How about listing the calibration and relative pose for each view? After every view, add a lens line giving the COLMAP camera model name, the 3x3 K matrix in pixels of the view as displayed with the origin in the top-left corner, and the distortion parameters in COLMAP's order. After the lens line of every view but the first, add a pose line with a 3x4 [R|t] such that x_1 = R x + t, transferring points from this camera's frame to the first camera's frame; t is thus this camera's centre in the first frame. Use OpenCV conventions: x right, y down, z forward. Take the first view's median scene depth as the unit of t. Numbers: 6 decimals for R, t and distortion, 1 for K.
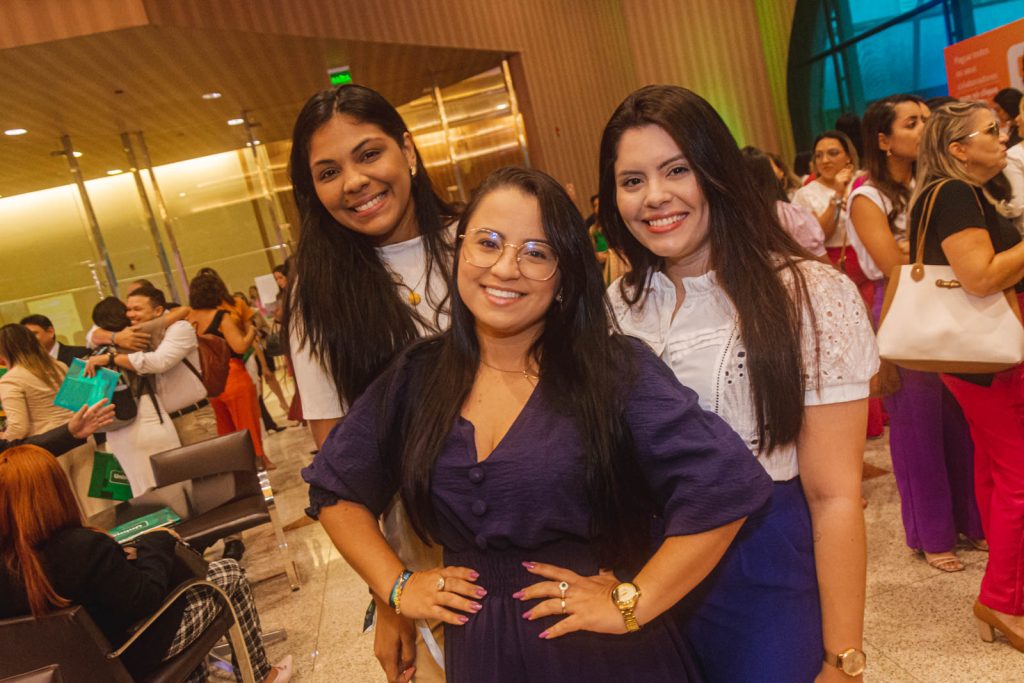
lens RADIAL K [[782.8, 0, 512.0], [0, 782.8, 341.5], [0, 0, 1]] dist [-0.001173, 0.000242]
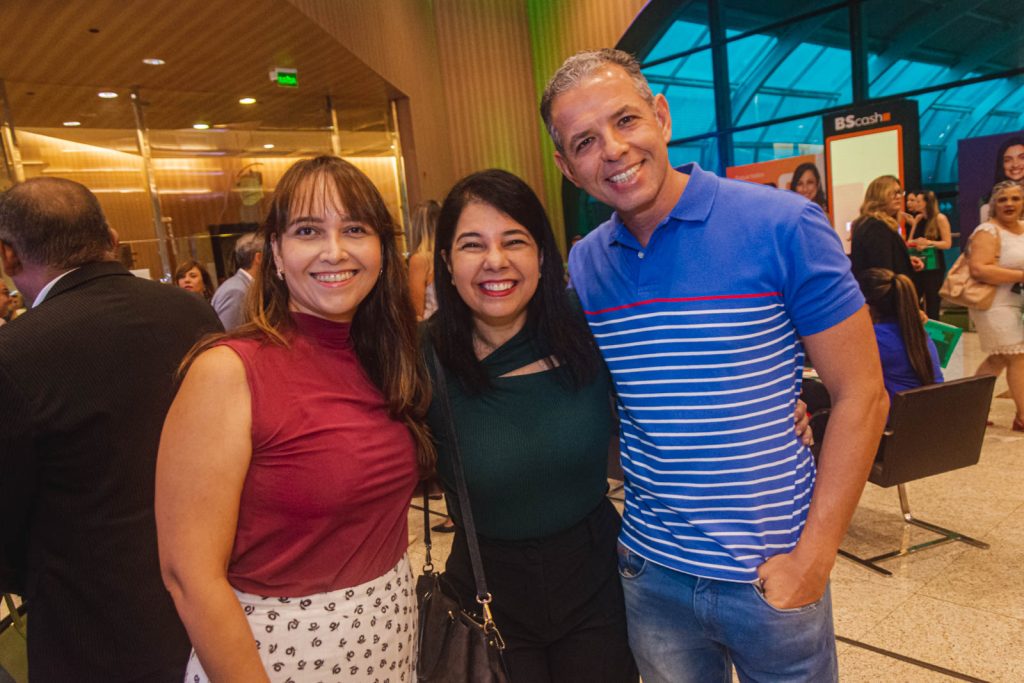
lens RADIAL K [[784.8, 0, 512.0], [0, 784.8, 341.5], [0, 0, 1]] dist [0.003055, 0.000004]
pose [[0.867835, 0.088941, 0.488826, -0.385628], [-0.035264, 0.992392, -0.117957, 0.096350], [-0.495599, 0.085129, 0.864370, 0.010461]]
